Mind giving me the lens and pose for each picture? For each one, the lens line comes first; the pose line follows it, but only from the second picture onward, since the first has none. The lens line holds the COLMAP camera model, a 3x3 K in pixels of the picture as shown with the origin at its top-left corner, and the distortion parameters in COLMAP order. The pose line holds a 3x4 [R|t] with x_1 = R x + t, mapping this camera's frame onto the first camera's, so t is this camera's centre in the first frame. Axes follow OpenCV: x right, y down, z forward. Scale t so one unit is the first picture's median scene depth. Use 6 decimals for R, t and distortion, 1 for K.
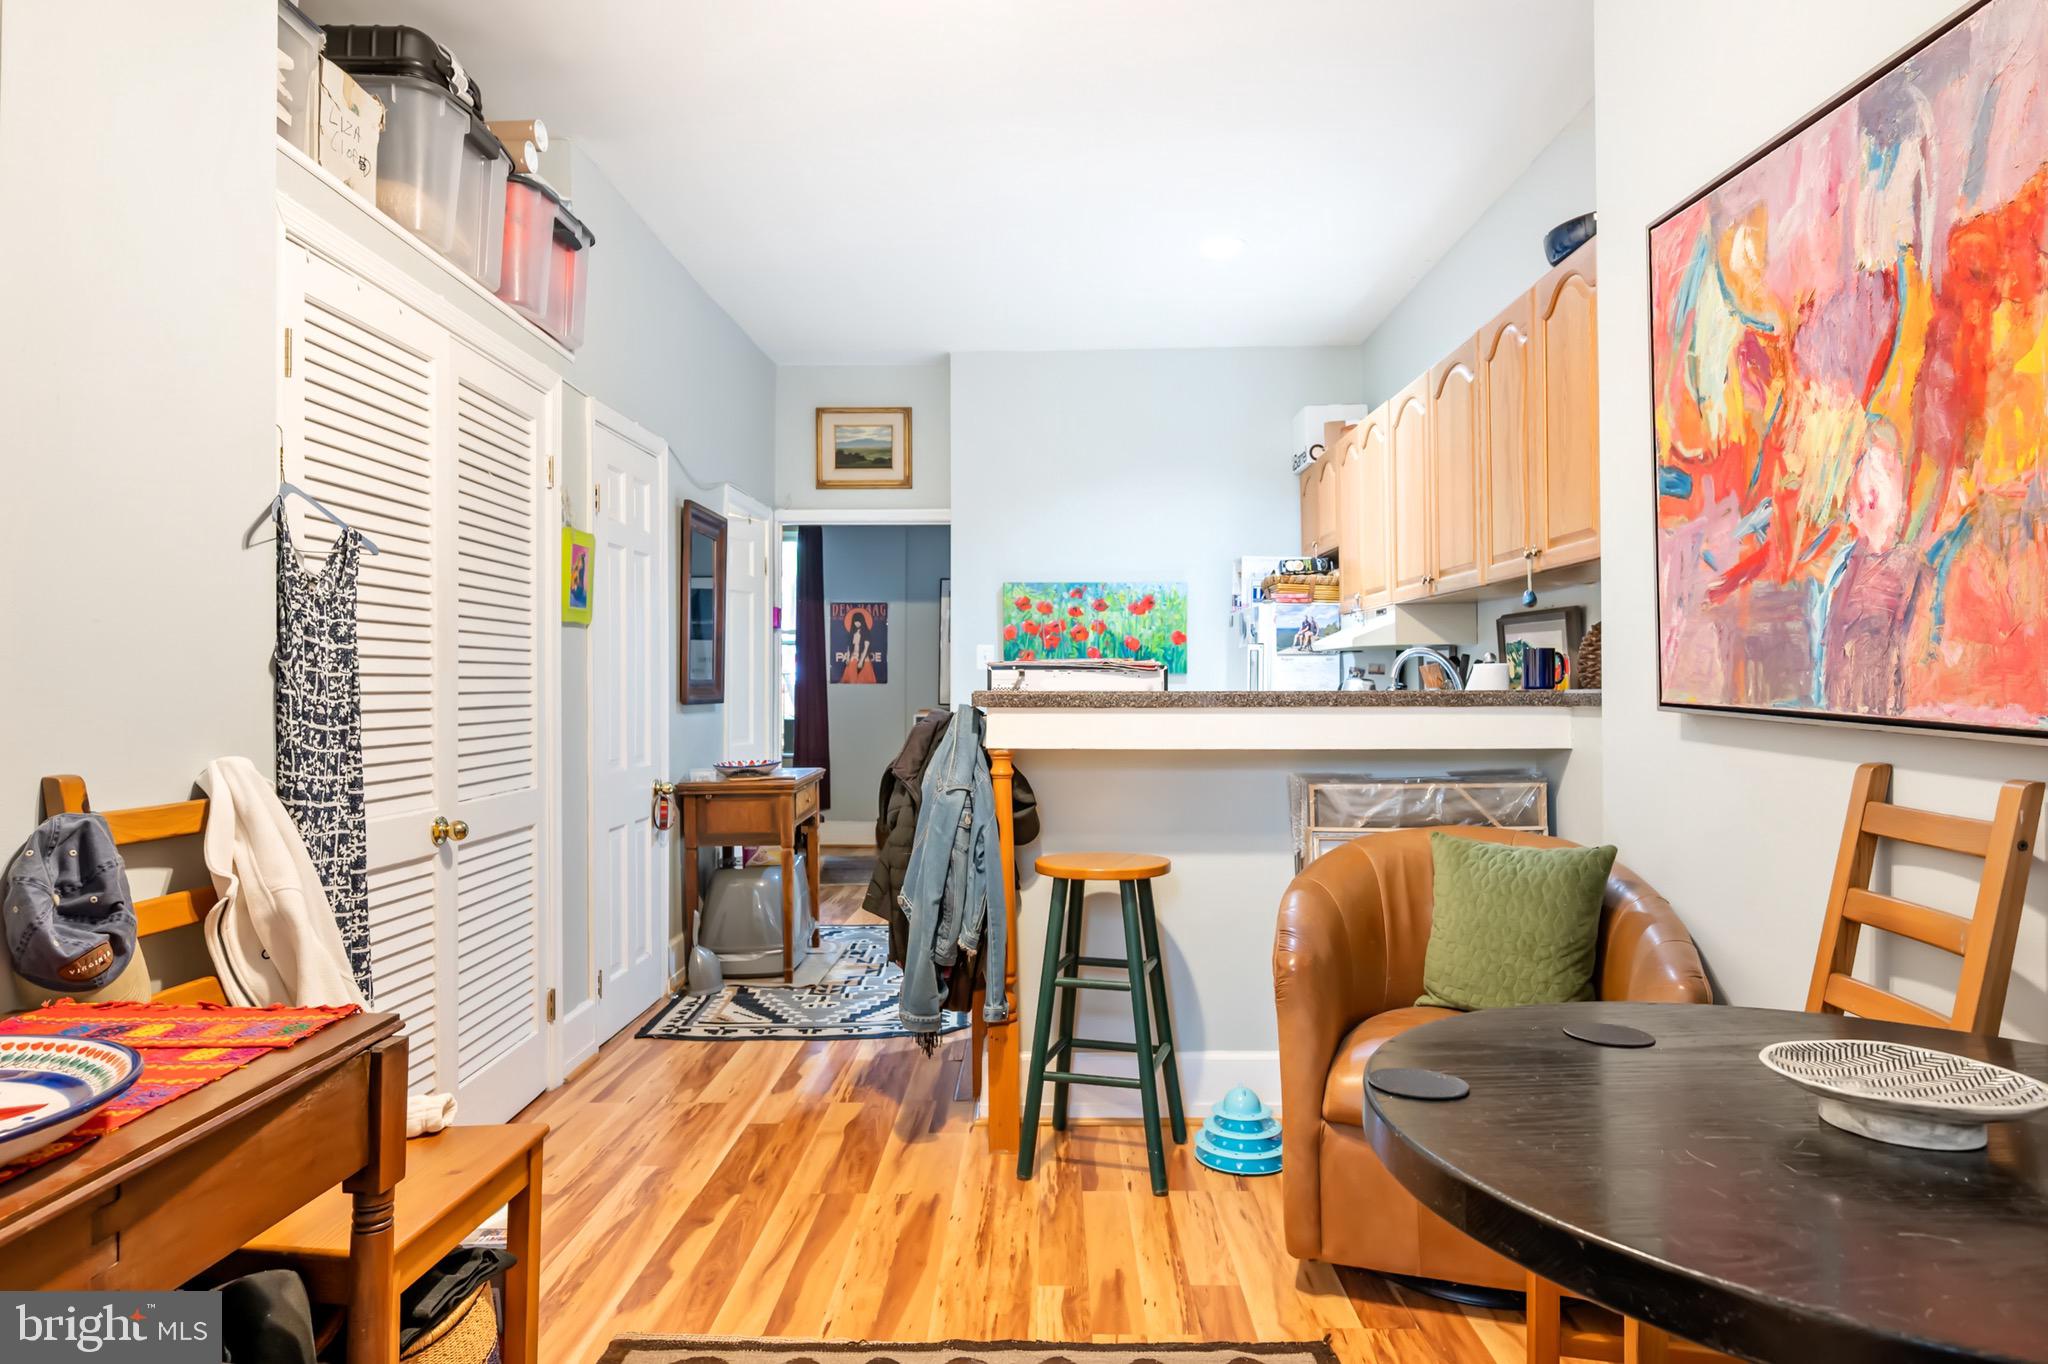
lens RADIAL K [[1175.6, 0, 1028.6], [0, 1175.6, 672.0], [0, 0, 1]] dist [-0.003234, -0.000961]
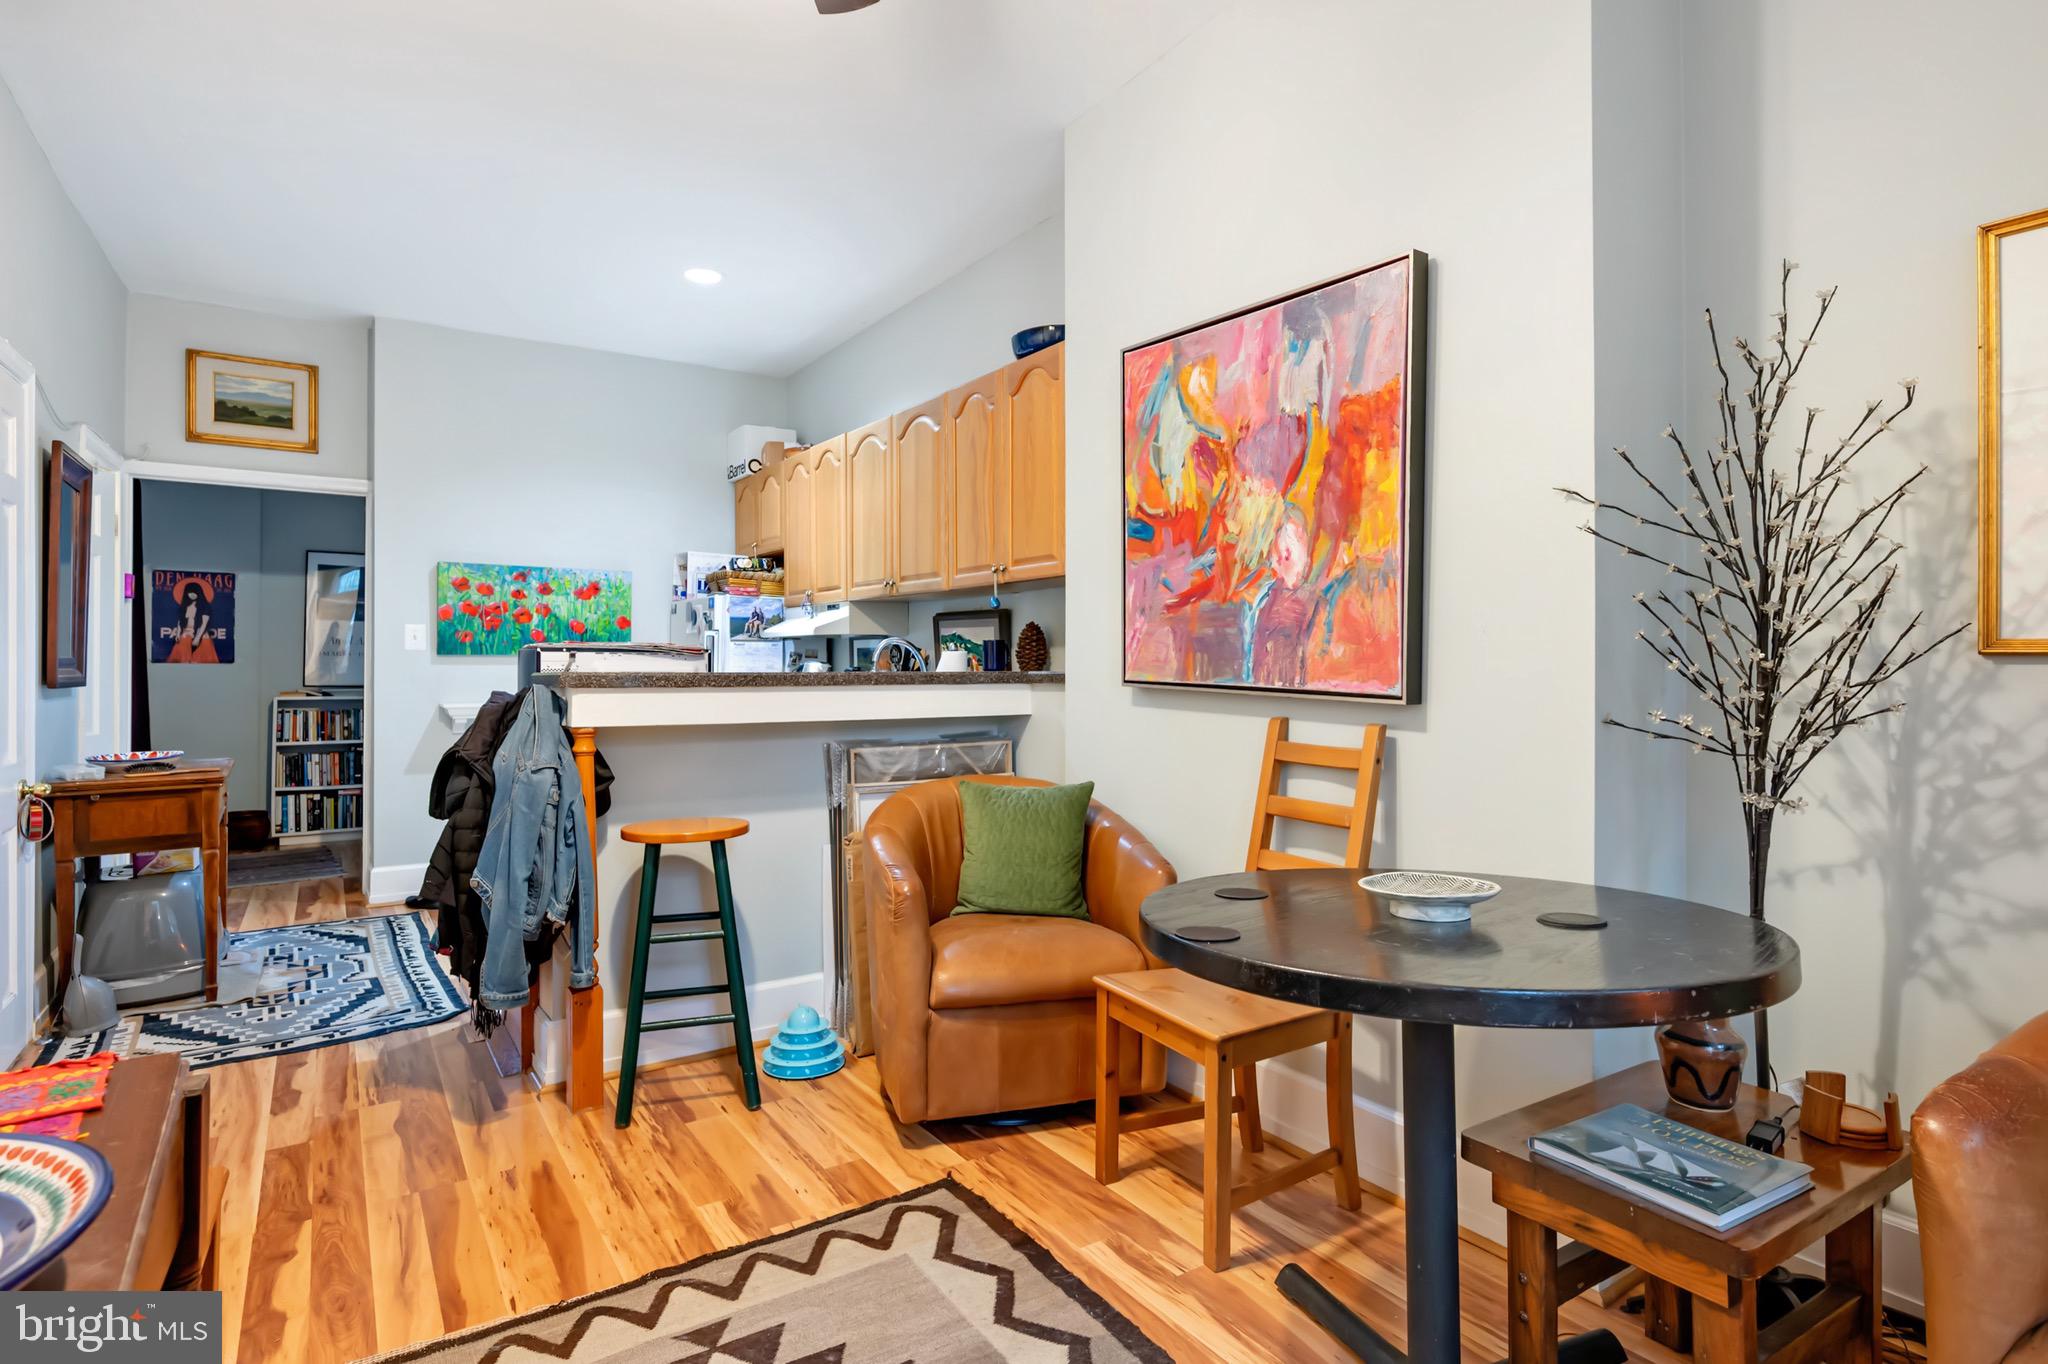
lens RADIAL K [[1034.8, 0, 1026.7], [0, 1034.8, 661.6], [0, 0, 1]] dist [-0.001996, -0.000368]
pose [[0.819318, 0.006529, 0.573303, -0.309605], [-0.010082, 0.999945, 0.003020, 0.000144], [-0.573251, -0.008254, 0.819338, 0.024406]]
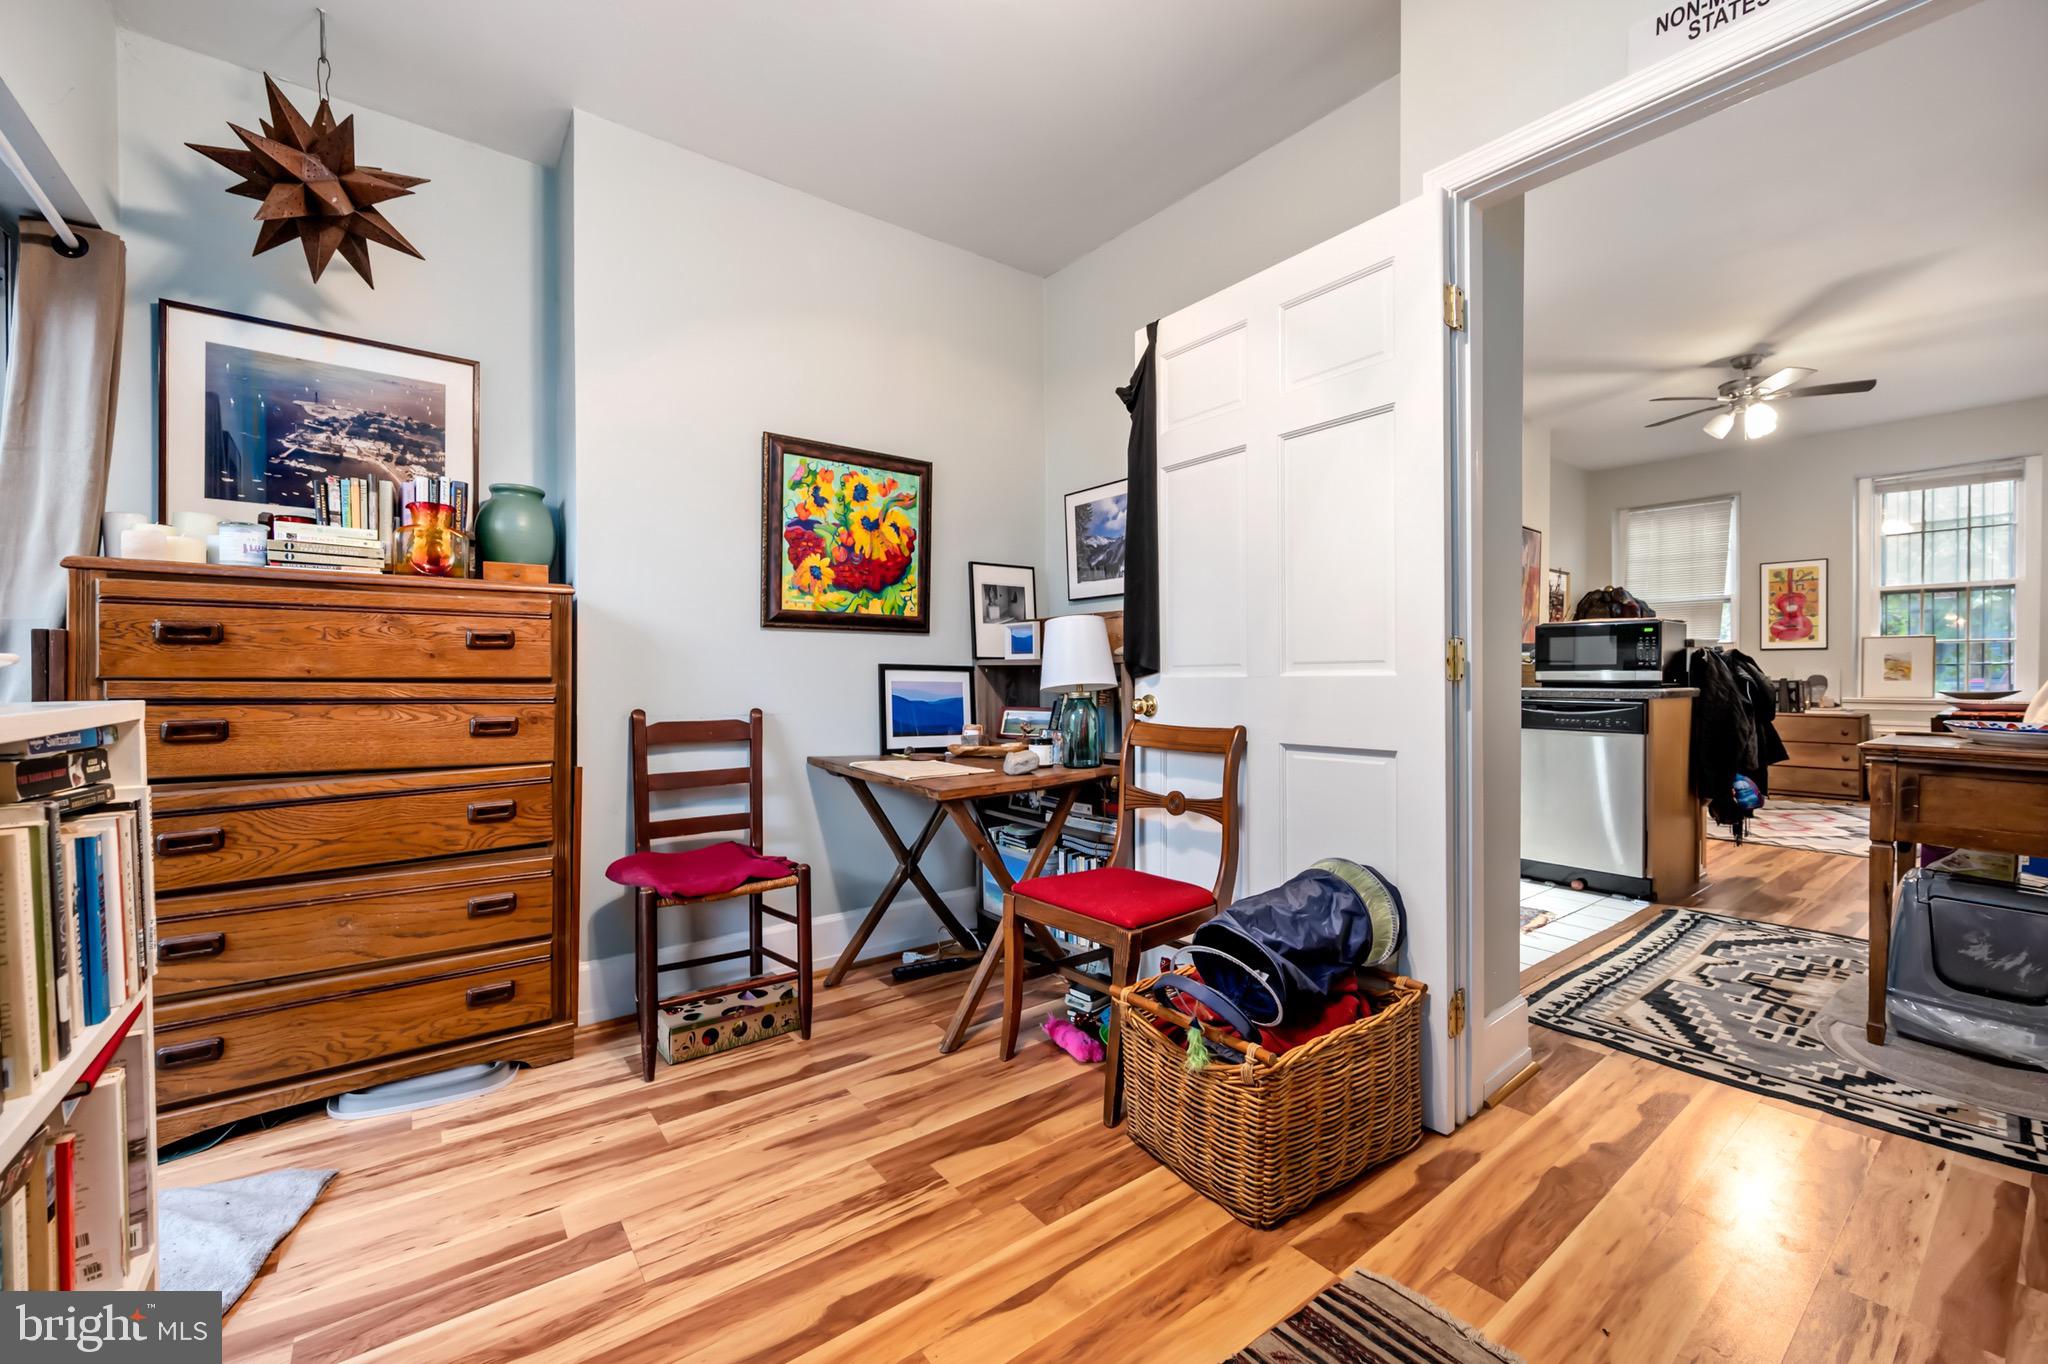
lens RADIAL K [[823.2, 0, 1026.9], [0, 823.2, 678.3], [0, 0, 1]] dist [-0.002056, -0.000118]
pose [[-0.618402, -0.000418, 0.785862, -0.566462], [-0.004670, 0.999984, -0.003144, 0.121745], [-0.785848, -0.005614, -0.618394, 3.740475]]
